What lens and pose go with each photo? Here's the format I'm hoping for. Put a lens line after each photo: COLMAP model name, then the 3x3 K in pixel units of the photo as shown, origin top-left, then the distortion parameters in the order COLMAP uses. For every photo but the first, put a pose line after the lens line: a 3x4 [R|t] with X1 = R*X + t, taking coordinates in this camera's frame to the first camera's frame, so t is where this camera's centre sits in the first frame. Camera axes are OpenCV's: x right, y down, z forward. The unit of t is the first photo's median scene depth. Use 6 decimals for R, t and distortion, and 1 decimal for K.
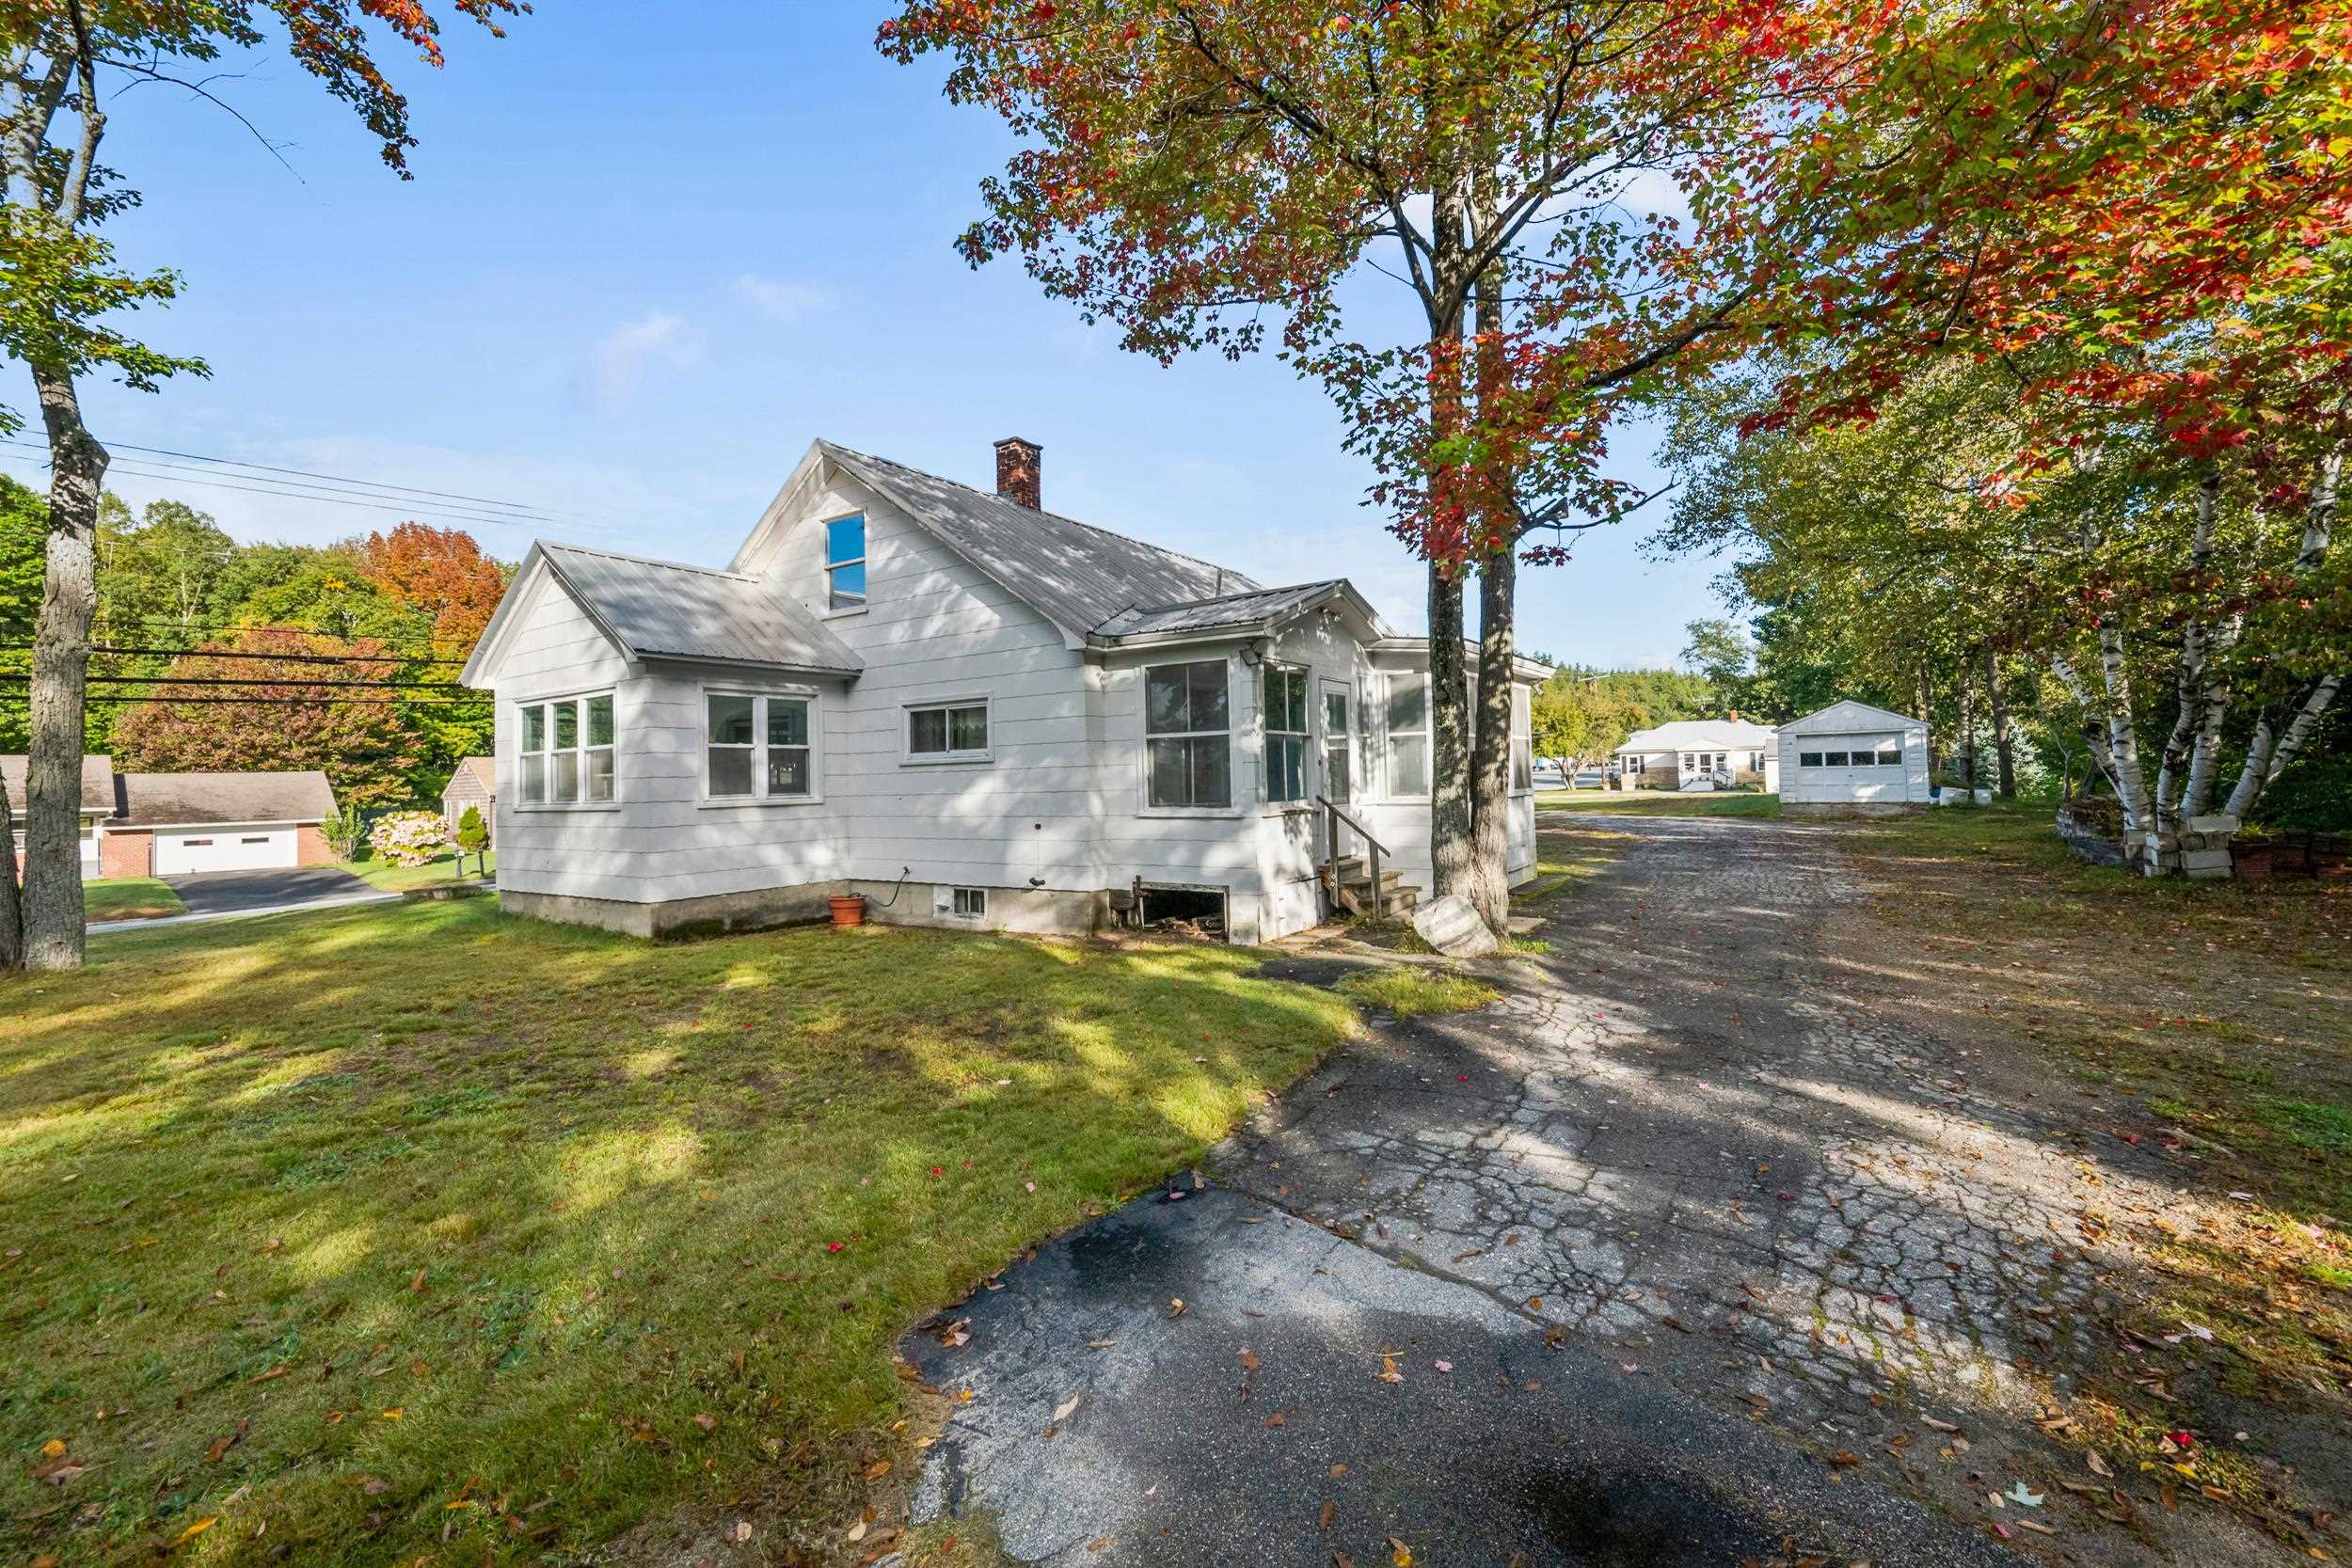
lens RADIAL K [[912.4, 0, 1177.5], [0, 912.4, 775.8], [0, 0, 1]] dist [-0.007993, 0.000863]
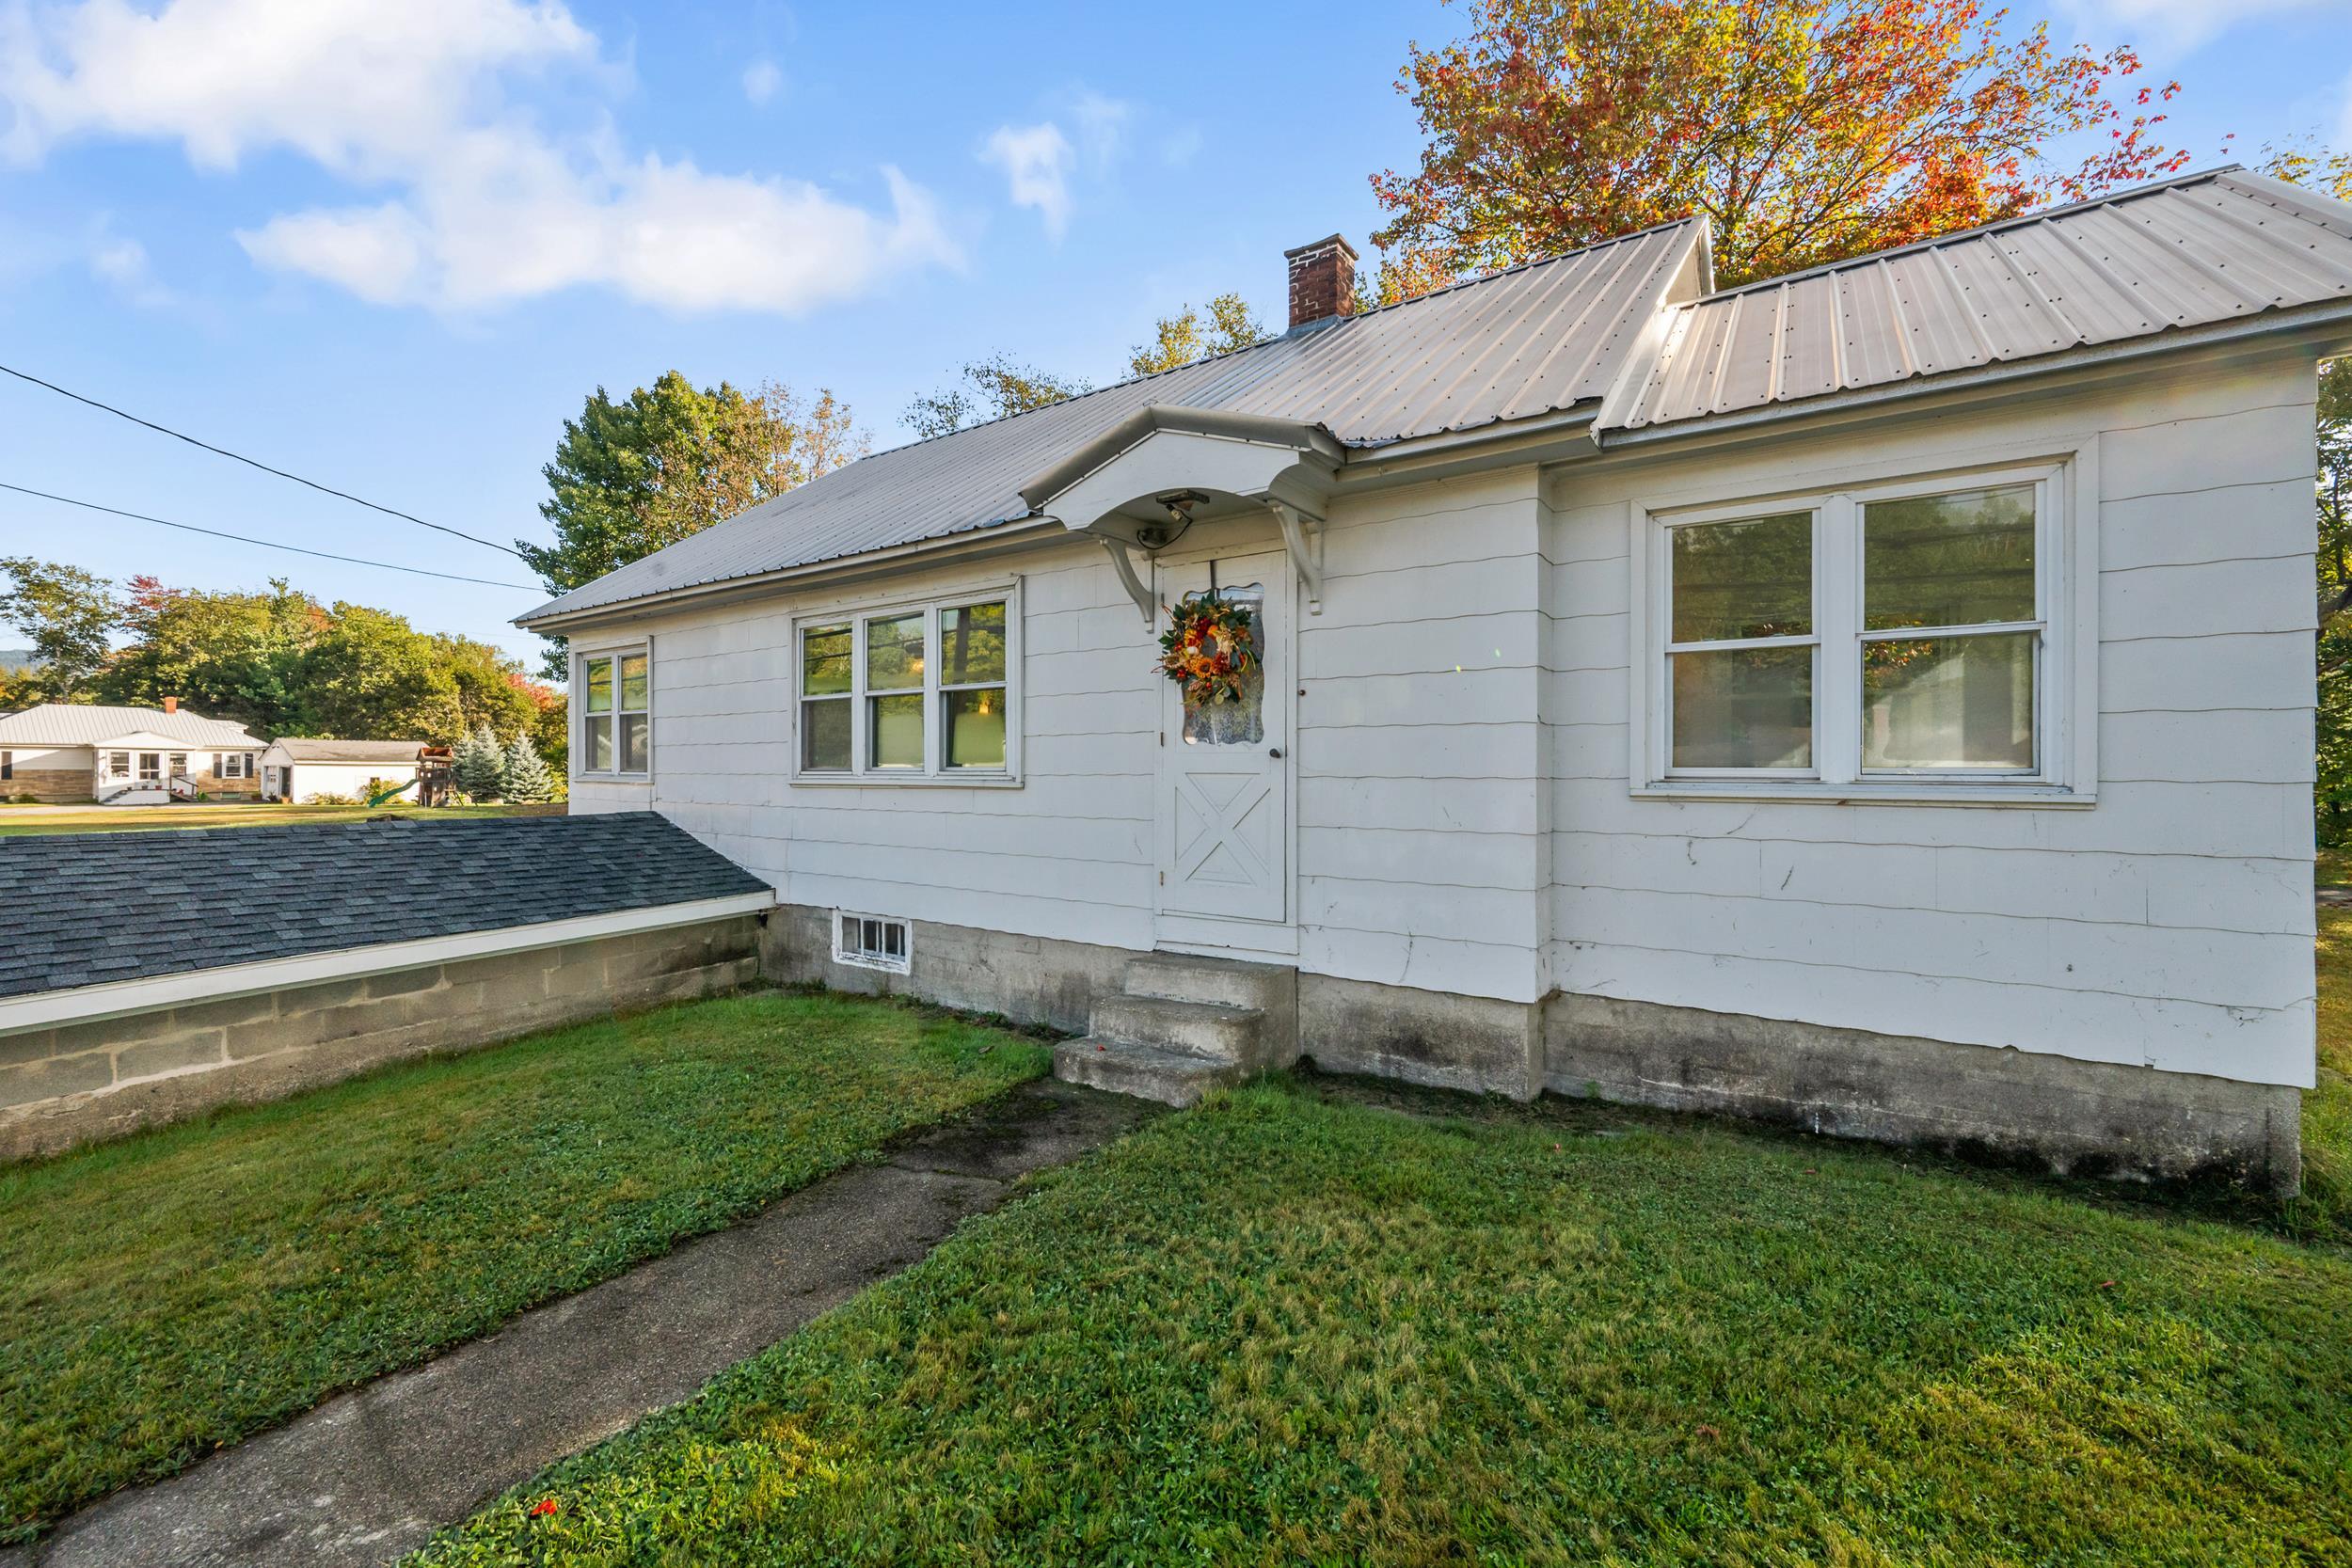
lens RADIAL K [[912.4, 0, 1189.5], [0, 912.4, 768.7], [0, 0, 1]] dist [-0.007993, 0.000863]
pose [[-0.077964, 0.020662, 0.996742, -0.204488], [0.003495, 0.999785, -0.020452, 0.006360], [-0.996950, 0.001889, -0.078020, 0.222508]]
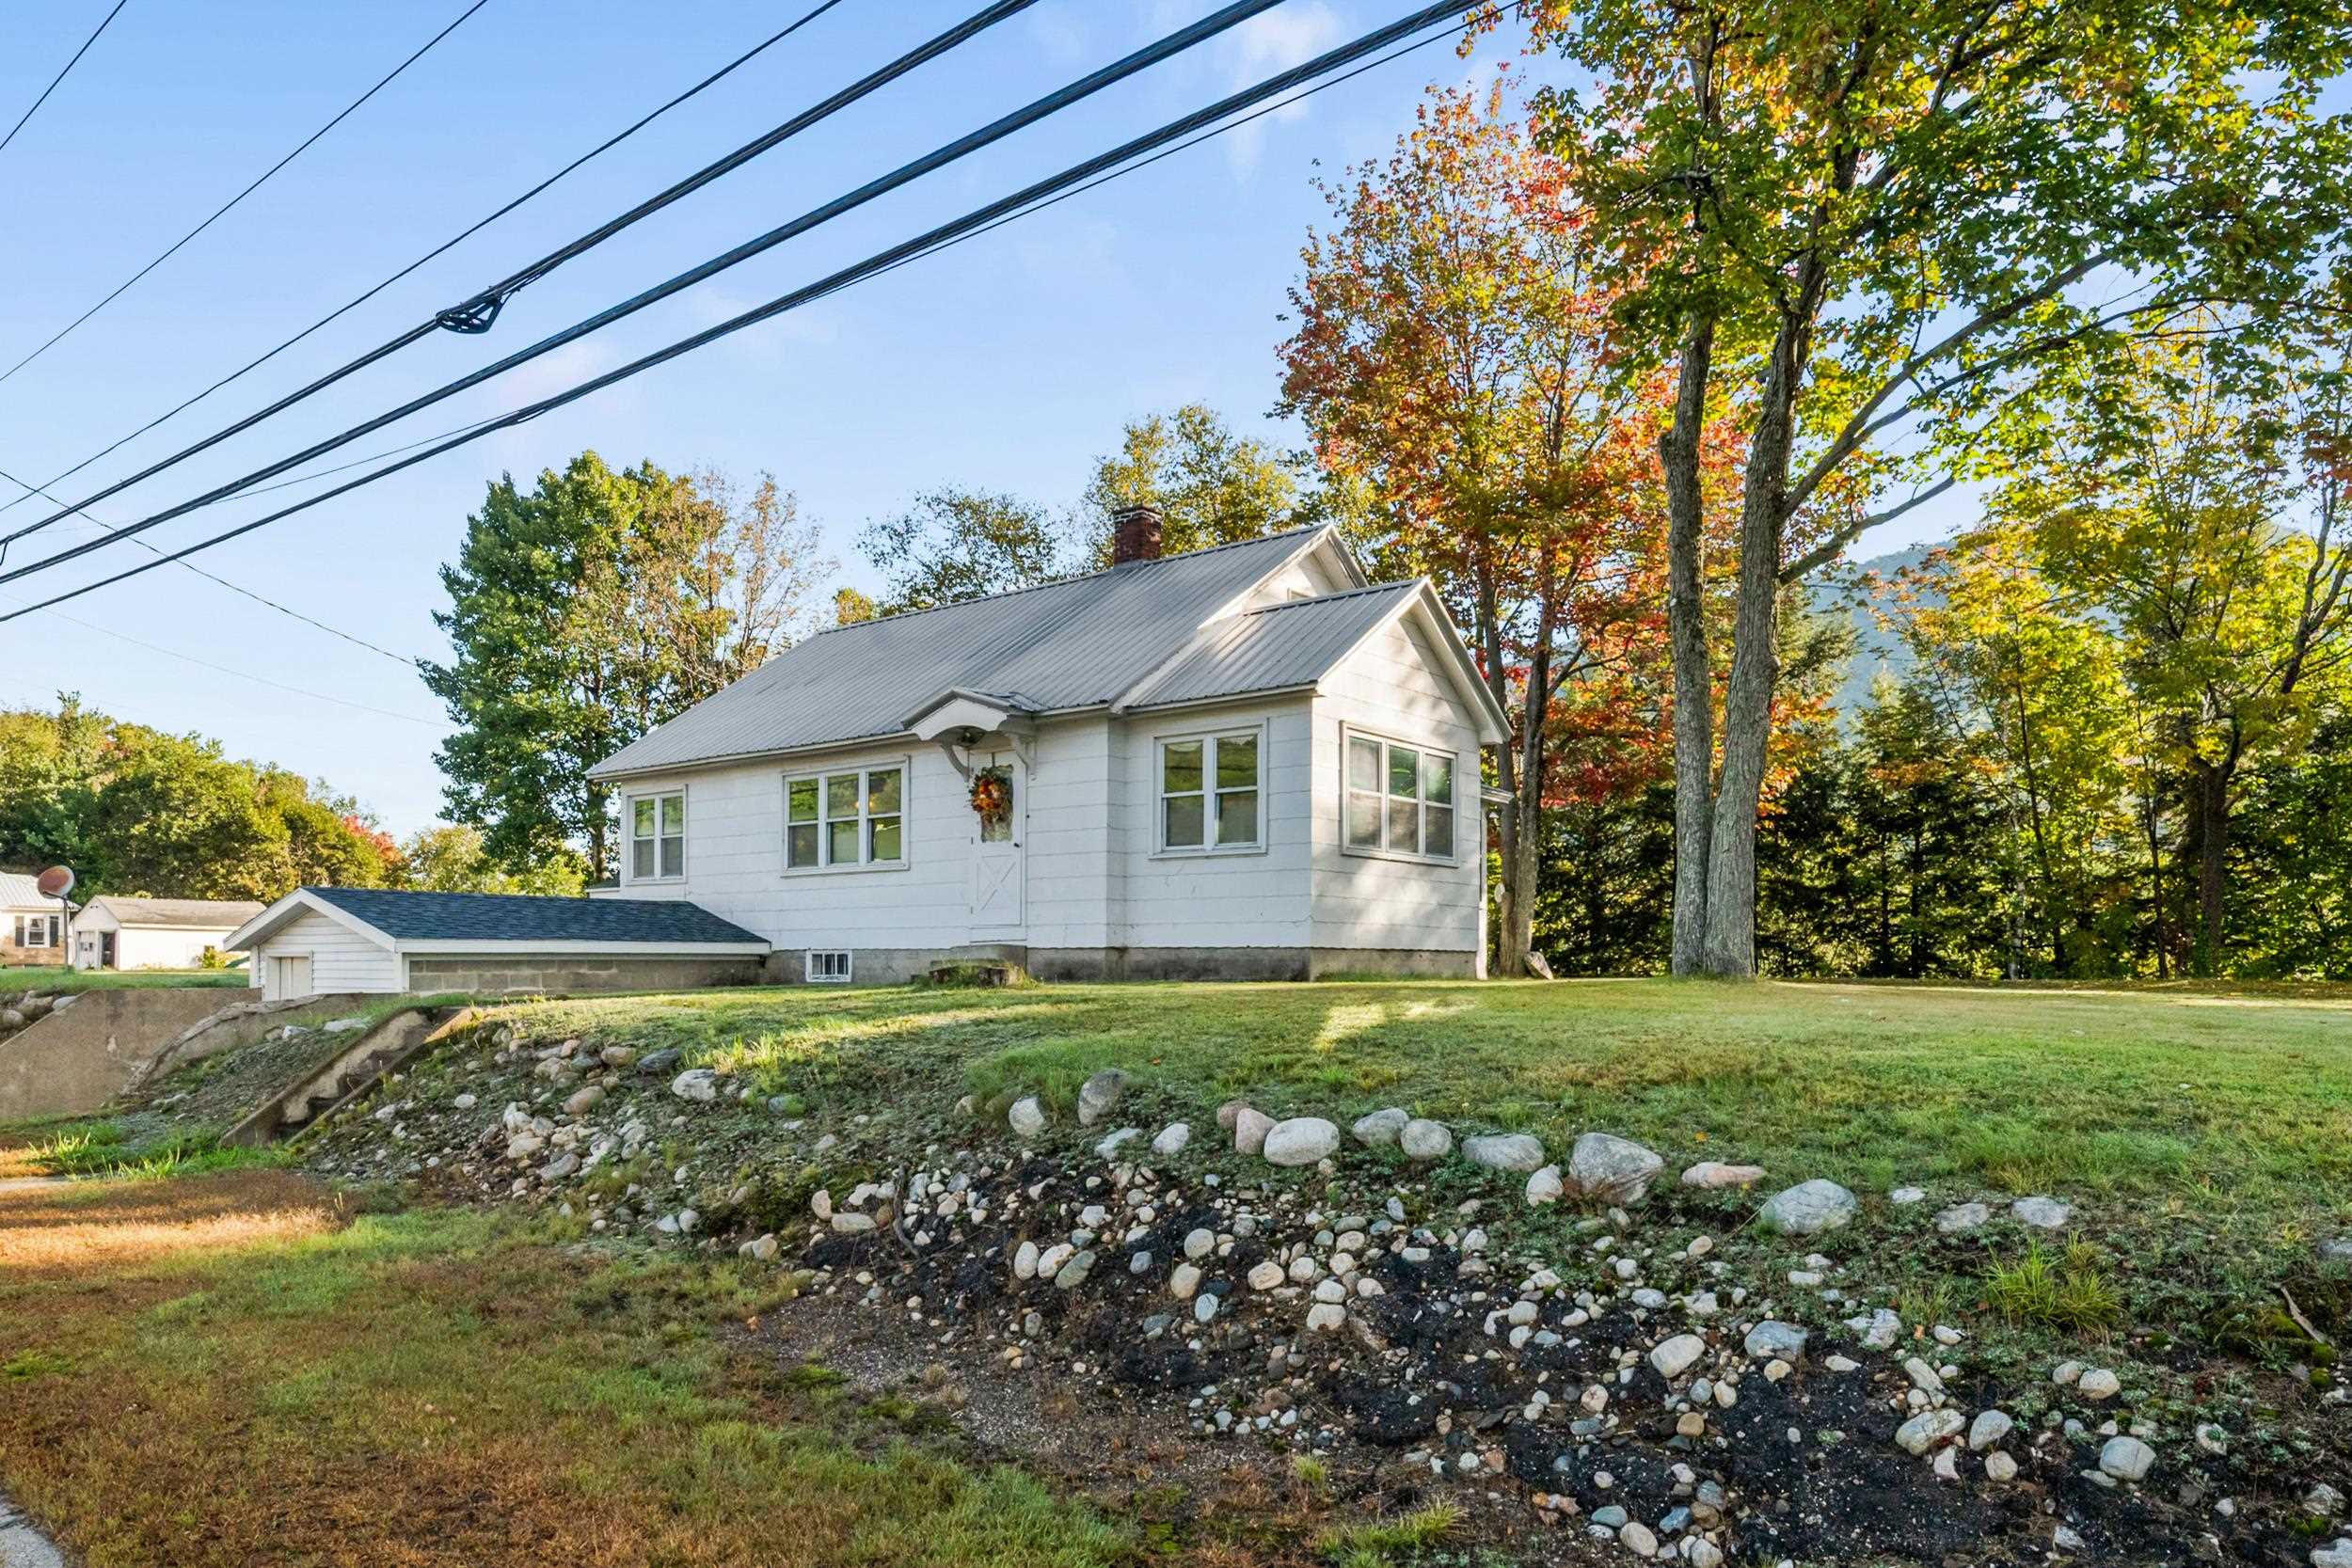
lens RADIAL K [[1464.7, 0, 1193.4], [0, 1464.7, 970.5], [0, 0, 1]] dist [-0.007869, 0.005733]
pose [[0.003887, 0.016026, 0.999864, -0.362791], [-0.001526, 0.999871, -0.016020, 0.026669], [-0.999991, -0.001463, 0.003911, 0.183407]]
